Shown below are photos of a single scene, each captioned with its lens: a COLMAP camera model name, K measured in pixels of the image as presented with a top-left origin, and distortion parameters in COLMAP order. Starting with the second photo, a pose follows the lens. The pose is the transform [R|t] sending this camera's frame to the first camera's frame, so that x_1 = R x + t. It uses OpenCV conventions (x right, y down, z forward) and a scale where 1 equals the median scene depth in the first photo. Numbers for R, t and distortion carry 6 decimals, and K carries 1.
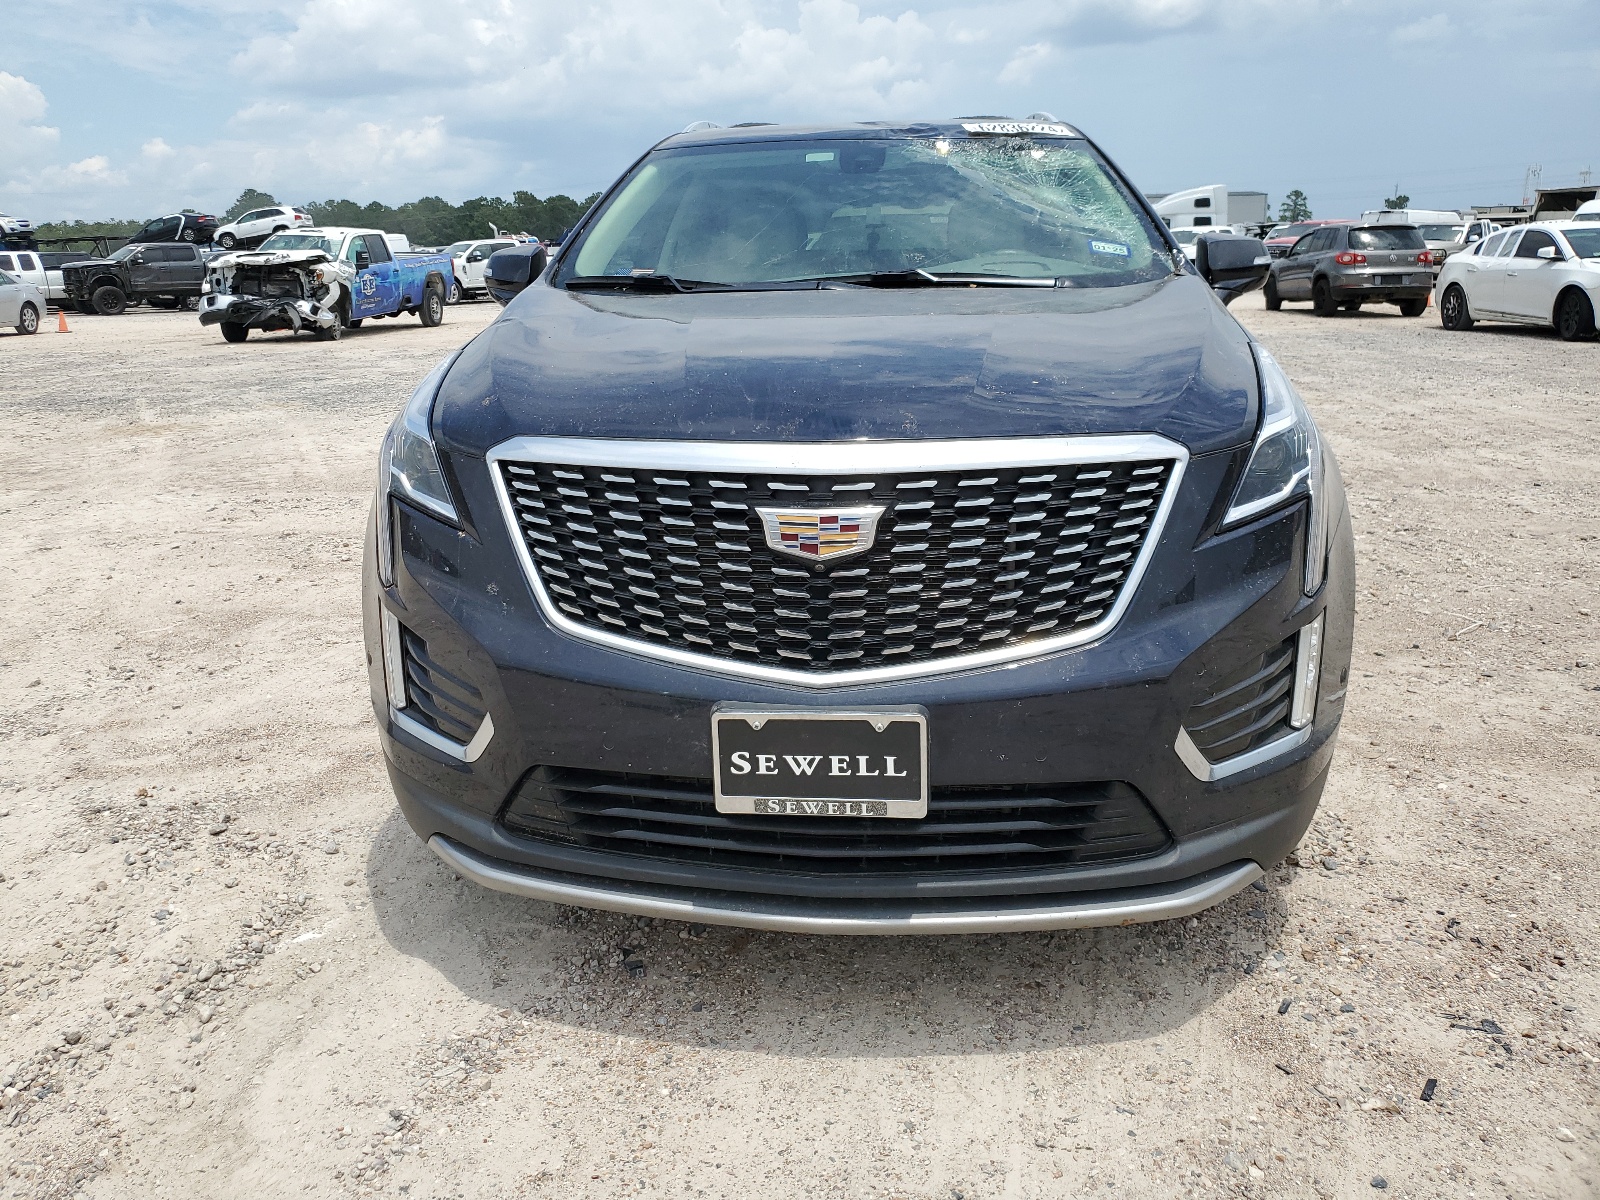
lens RADIAL K [[1228.5, 0, 794.6], [0, 1228.5, 591.9], [0, 0, 1]] dist [-0.013174, 0.009995]
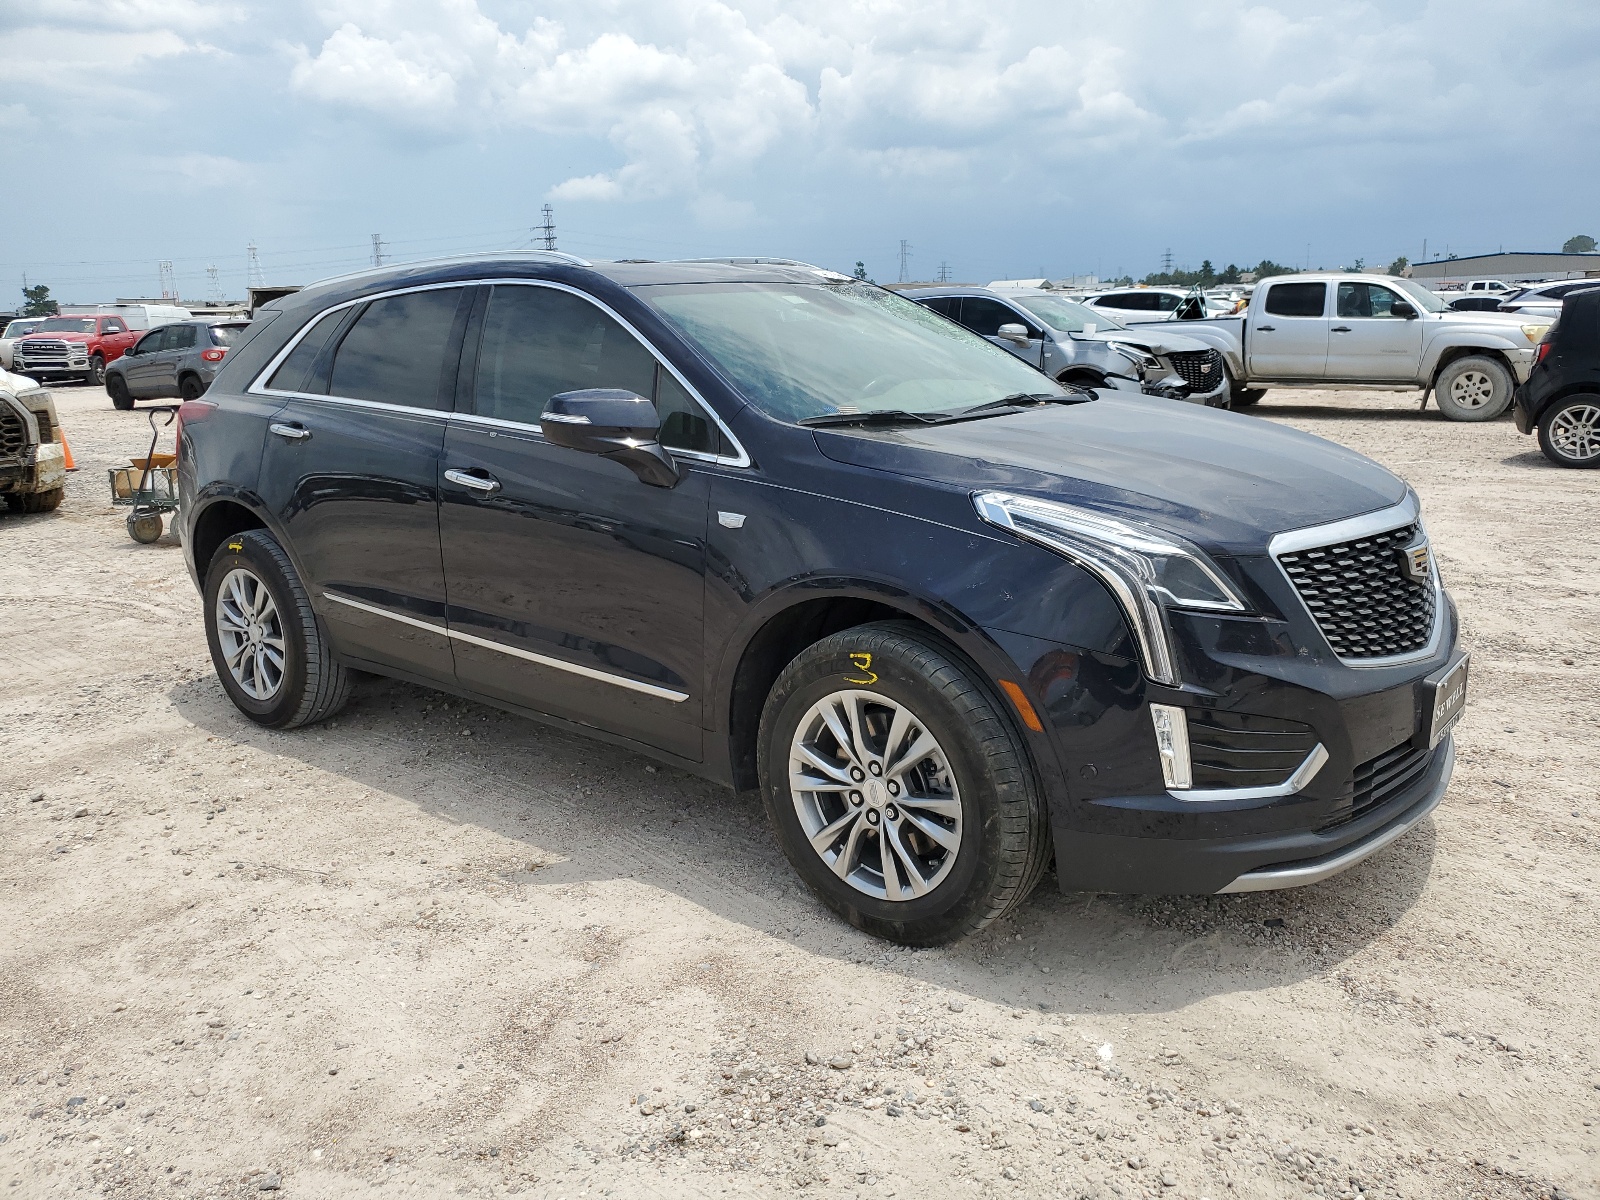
lens RADIAL K [[1228.5, 0, 799.0], [0, 1228.5, 603.6], [0, 0, 1]] dist [-0.013174, 0.009995]
pose [[0.553207, -0.175127, 0.814428, -1.586861], [0.224552, 0.972814, 0.056656, -0.244661], [-0.802208, 0.151538, 0.577493, 0.663220]]
